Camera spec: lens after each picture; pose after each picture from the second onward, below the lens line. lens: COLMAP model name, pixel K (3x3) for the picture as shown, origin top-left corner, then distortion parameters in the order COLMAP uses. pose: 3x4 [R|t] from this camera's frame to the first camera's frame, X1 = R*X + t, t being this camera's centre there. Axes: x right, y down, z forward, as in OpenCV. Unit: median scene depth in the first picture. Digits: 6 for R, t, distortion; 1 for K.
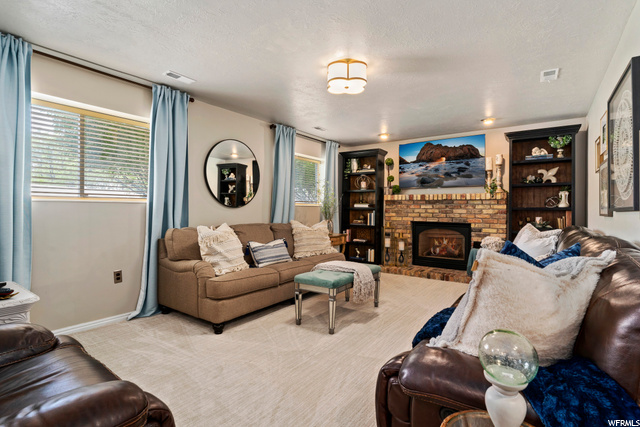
lens RADIAL K [[312.8, 0, 316.9], [0, 312.8, 210.2], [0, 0, 1]] dist [-0.010954, -0.000378]
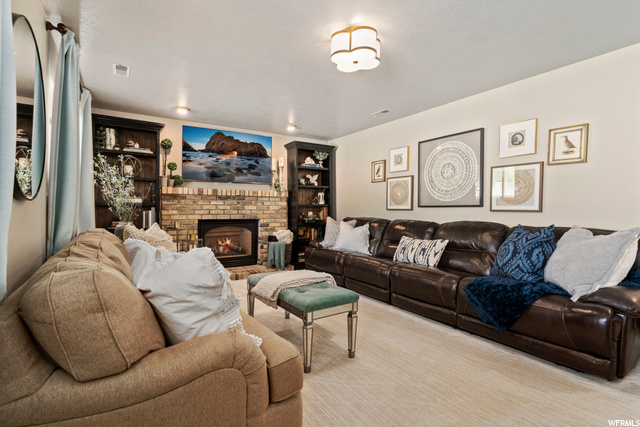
lens RADIAL K [[312.8, 0, 316.9], [0, 312.8, 210.2], [0, 0, 1]] dist [-0.010954, -0.000378]
pose [[0.358496, -0.013116, 0.933439, -0.400498], [0.001080, 0.999906, 0.013636, -0.001921], [-0.933531, -0.003881, 0.358477, 0.422698]]
